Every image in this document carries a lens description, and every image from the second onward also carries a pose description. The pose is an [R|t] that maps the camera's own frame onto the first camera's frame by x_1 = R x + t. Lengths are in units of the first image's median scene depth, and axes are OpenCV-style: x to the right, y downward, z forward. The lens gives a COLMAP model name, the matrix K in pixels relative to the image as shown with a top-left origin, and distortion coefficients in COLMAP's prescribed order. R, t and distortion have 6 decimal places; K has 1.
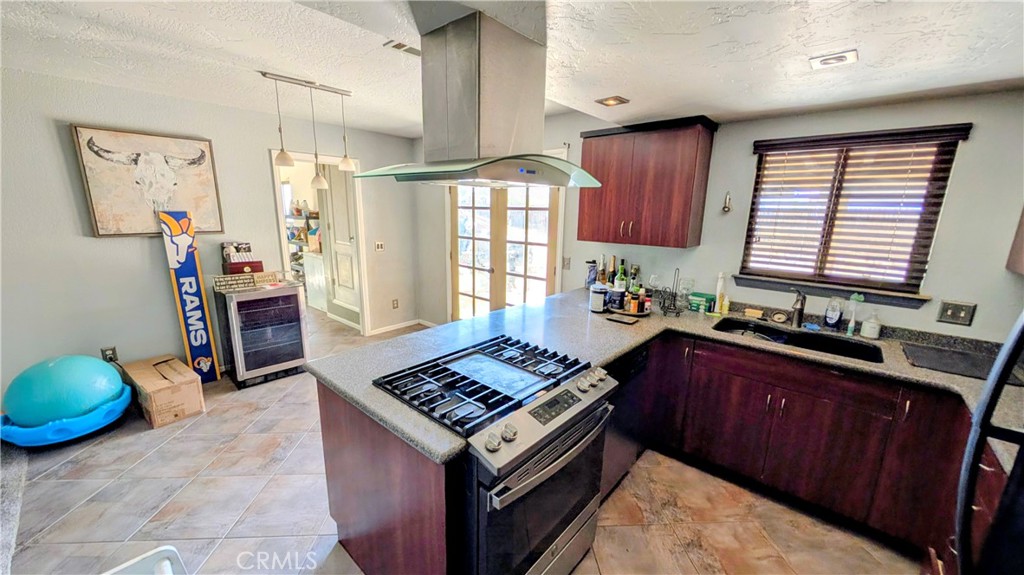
lens RADIAL K [[375.9, 0, 513.3], [0, 375.9, 292.9], [0, 0, 1]] dist [-0.001700, -0.001435]
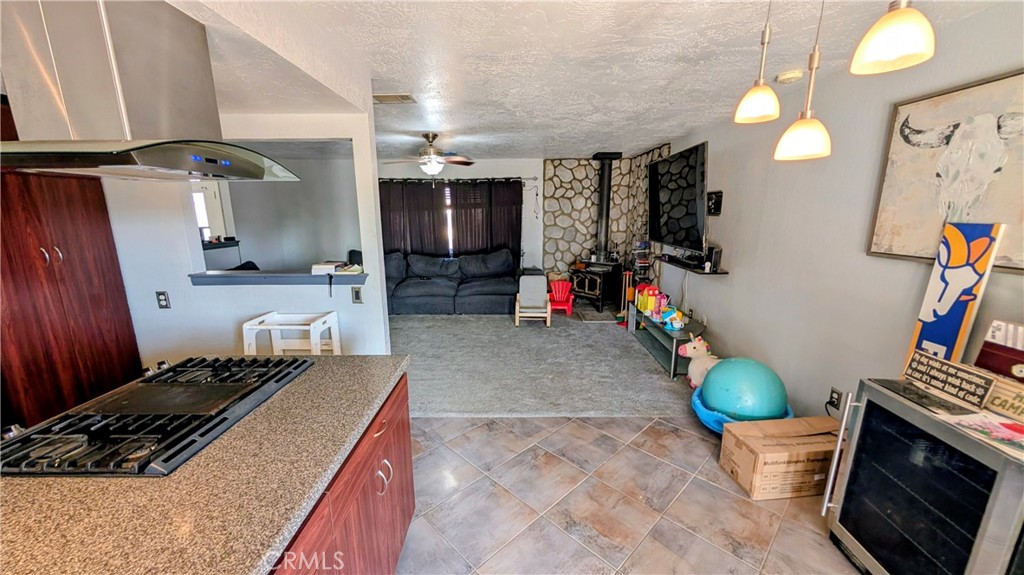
lens RADIAL K [[375.9, 0, 511.9], [0, 375.9, 295.3], [0, 0, 1]] dist [-0.001700, -0.001435]
pose [[-0.751902, 0.126887, -0.646949, -0.062712], [-0.157900, 0.918083, 0.363580, -0.216091], [0.640087, 0.375530, -0.670273, 0.988925]]
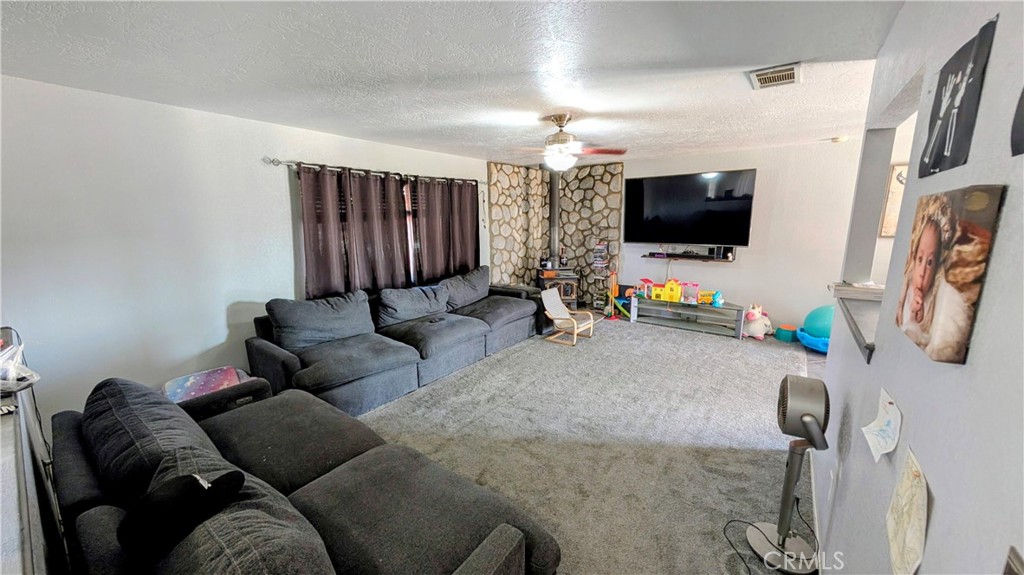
lens RADIAL K [[375.9, 0, 507.1], [0, 375.9, 292.4], [0, 0, 1]] dist [-0.001700, -0.001435]
pose [[0.064090, 0.174156, -0.982630, 0.294942], [-0.208173, 0.965326, 0.157512, 0.129043], [0.975990, 0.194462, 0.098122, -0.529735]]
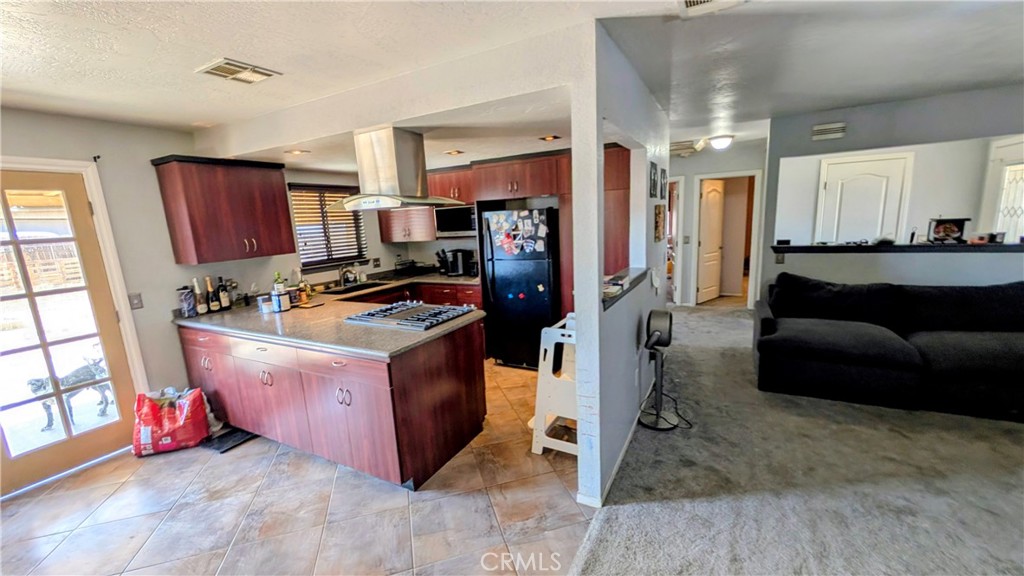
lens RADIAL K [[410.4, 0, 507.5], [0, 410.4, 295.0], [0, 0, 1]] dist [-0.003178, -0.000406]
pose [[-0.221467, -0.187118, 0.957047, -1.013134], [0.262237, 0.933838, 0.243264, -0.111625], [-0.939247, 0.304848, -0.157745, 0.437277]]
